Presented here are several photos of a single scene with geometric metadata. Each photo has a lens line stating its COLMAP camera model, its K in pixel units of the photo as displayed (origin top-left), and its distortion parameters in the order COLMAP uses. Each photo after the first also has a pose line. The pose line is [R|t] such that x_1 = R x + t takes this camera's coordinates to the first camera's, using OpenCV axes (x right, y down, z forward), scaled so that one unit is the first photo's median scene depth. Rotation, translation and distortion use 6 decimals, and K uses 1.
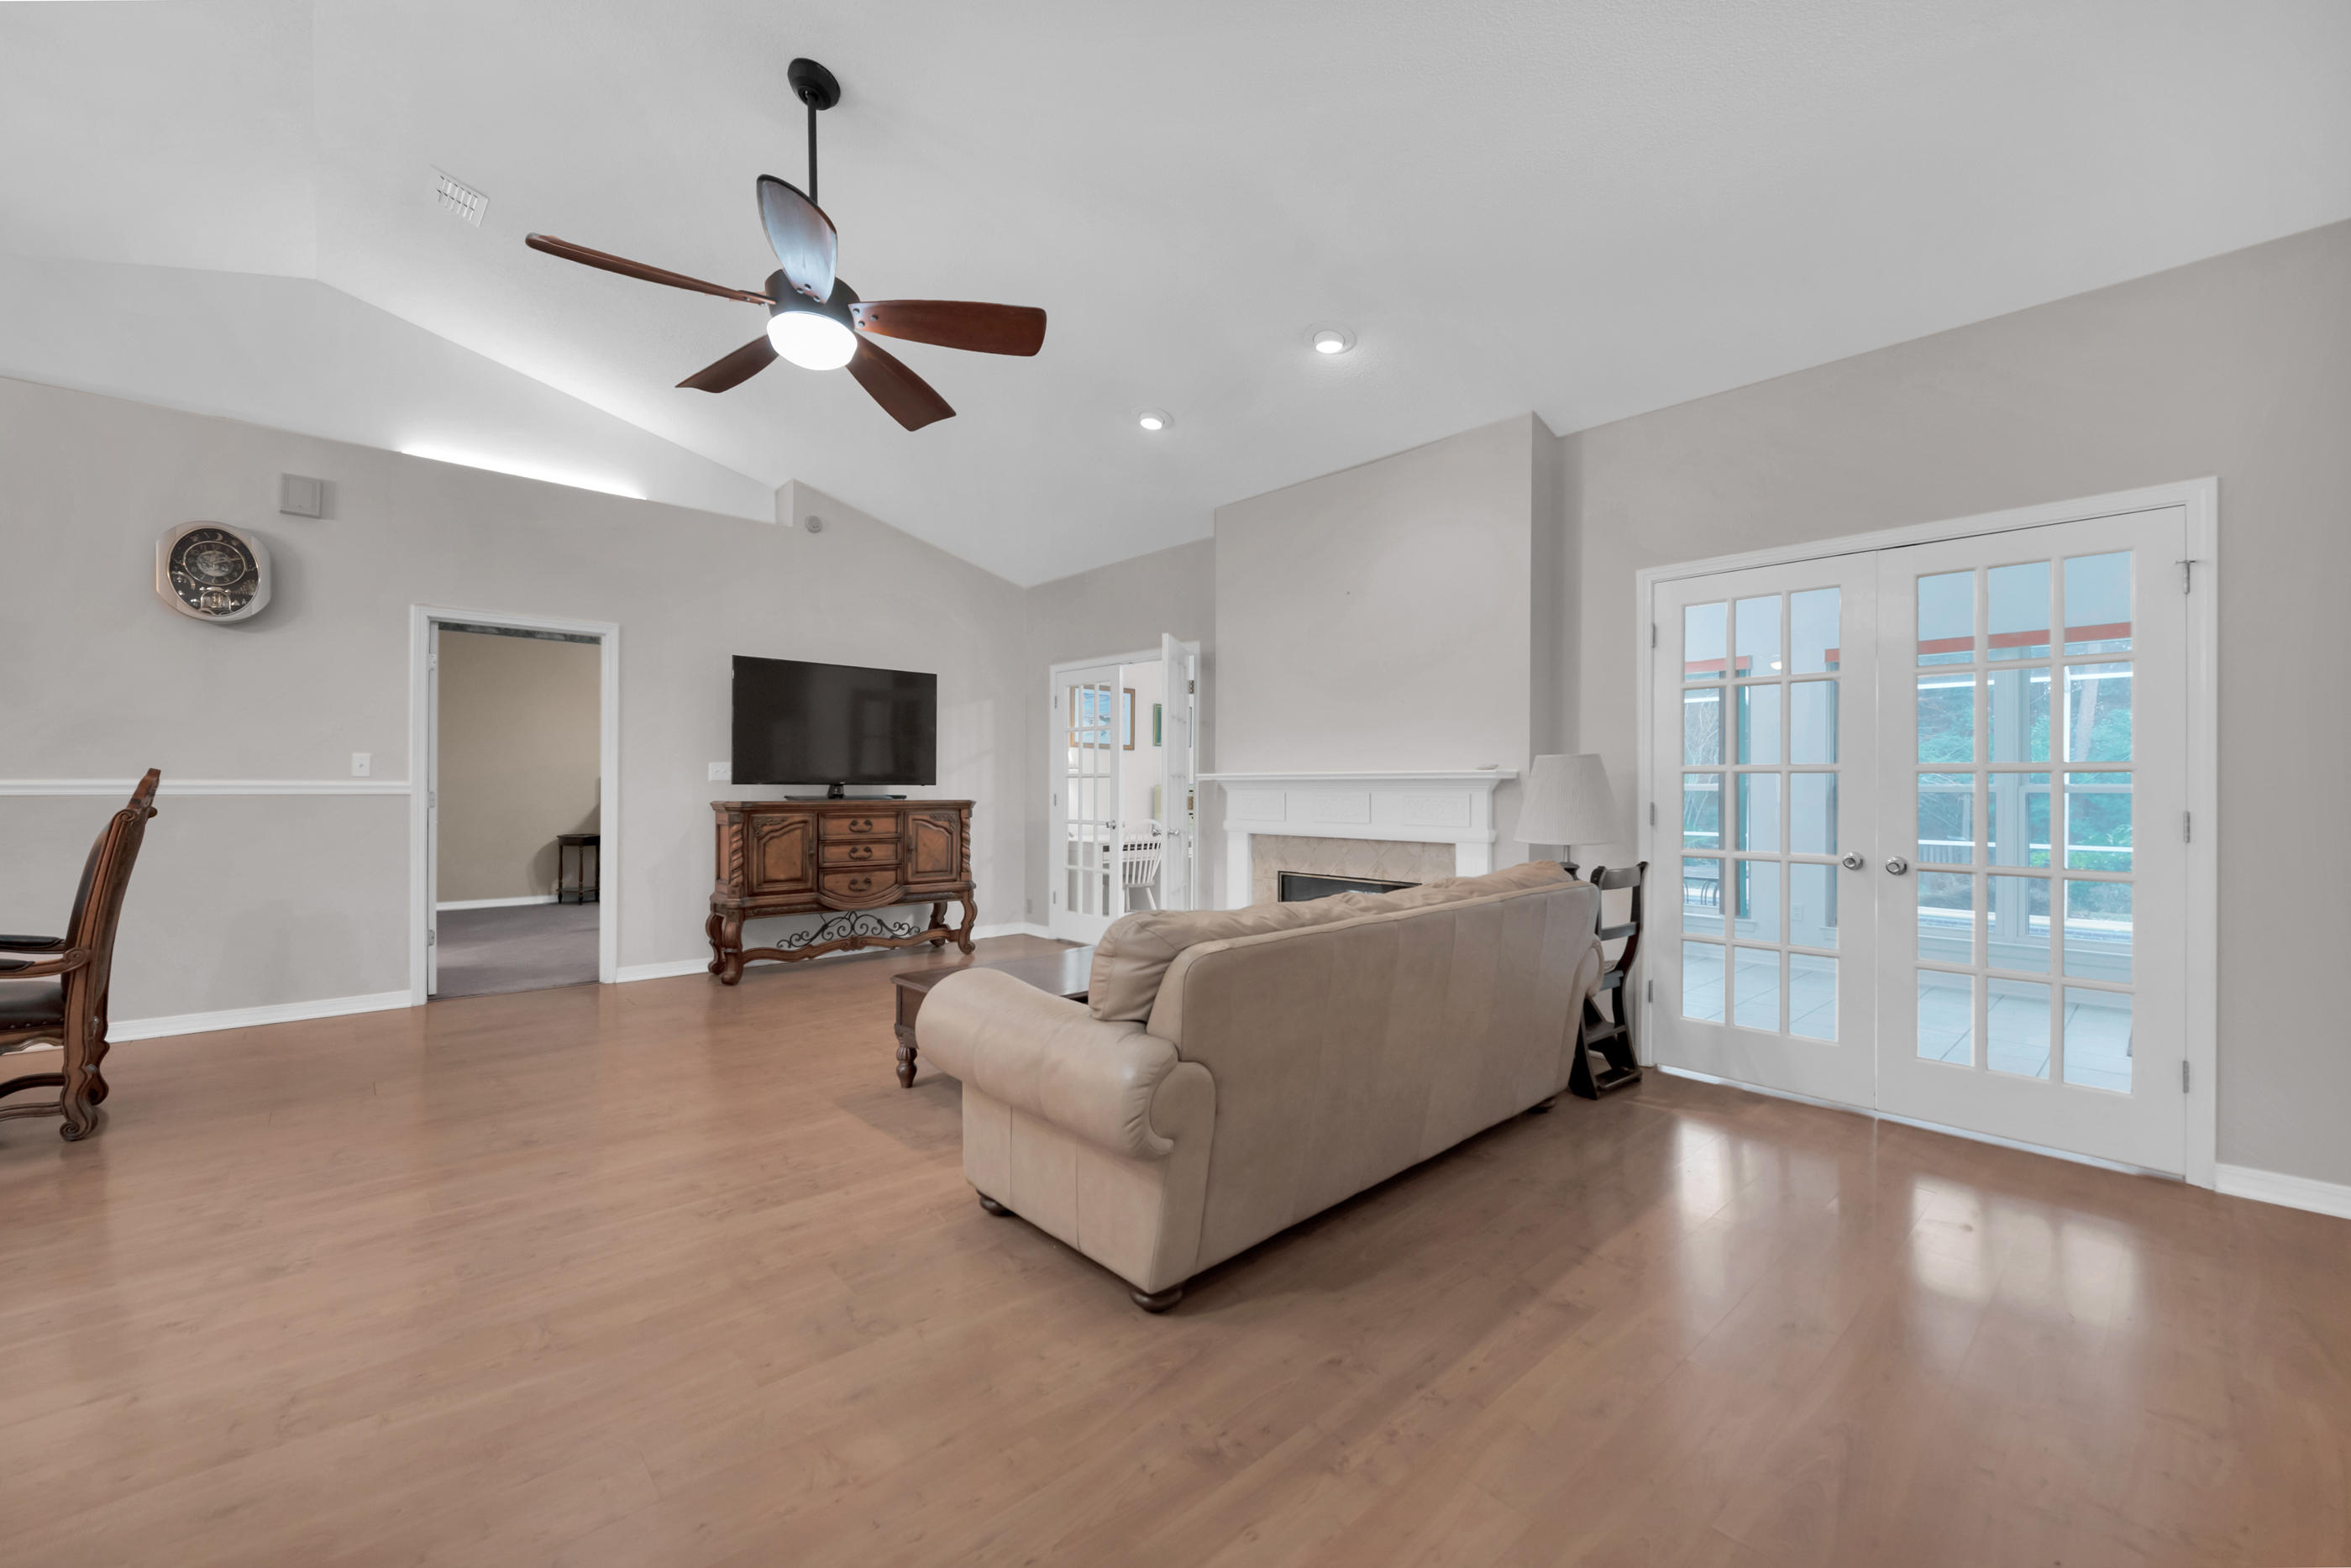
lens RADIAL K [[935.7, 0, 1174.6], [0, 935.7, 790.8], [0, 0, 1]] dist [0.017238, -0.000342]
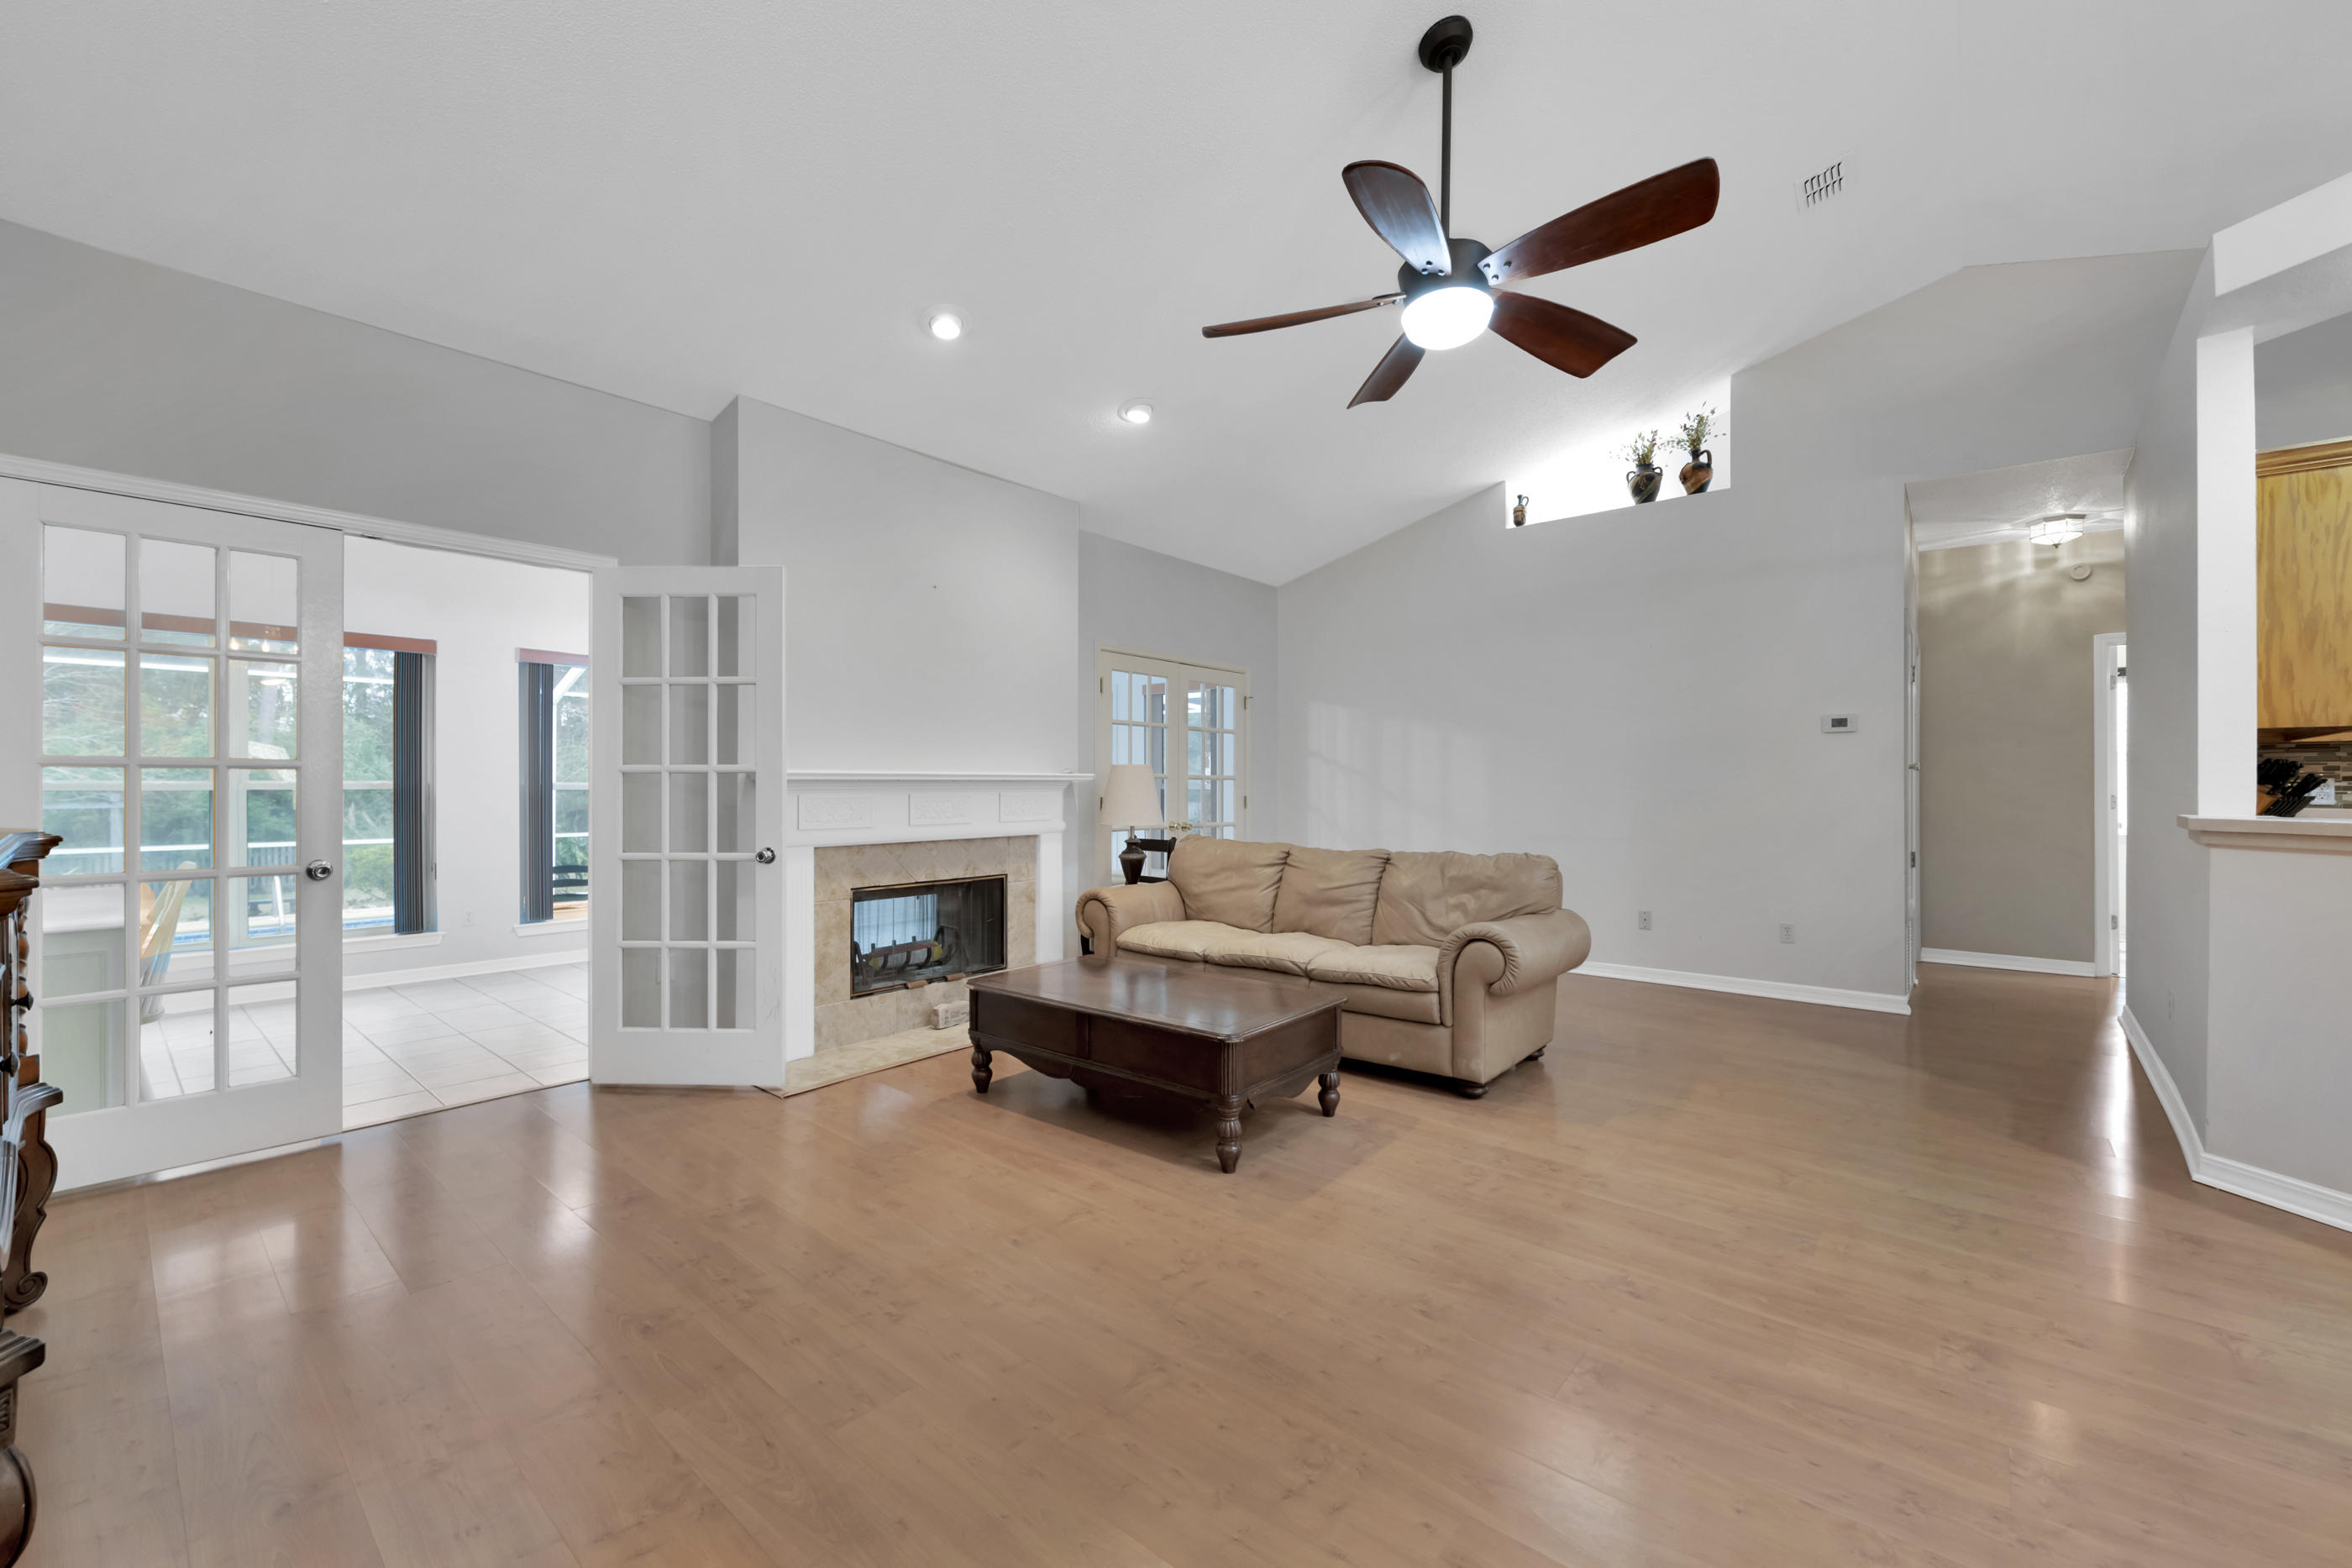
lens RADIAL K [[925.2, 0, 1176.0], [0, 925.2, 784.0], [0, 0, 1]] dist [0.000627, 0.000001]
pose [[-0.126452, 0.002509, 0.991970, -0.868061], [0.001756, 0.999996, -0.002305, -0.006061], [-0.991971, 0.001450, -0.126456, 0.941041]]
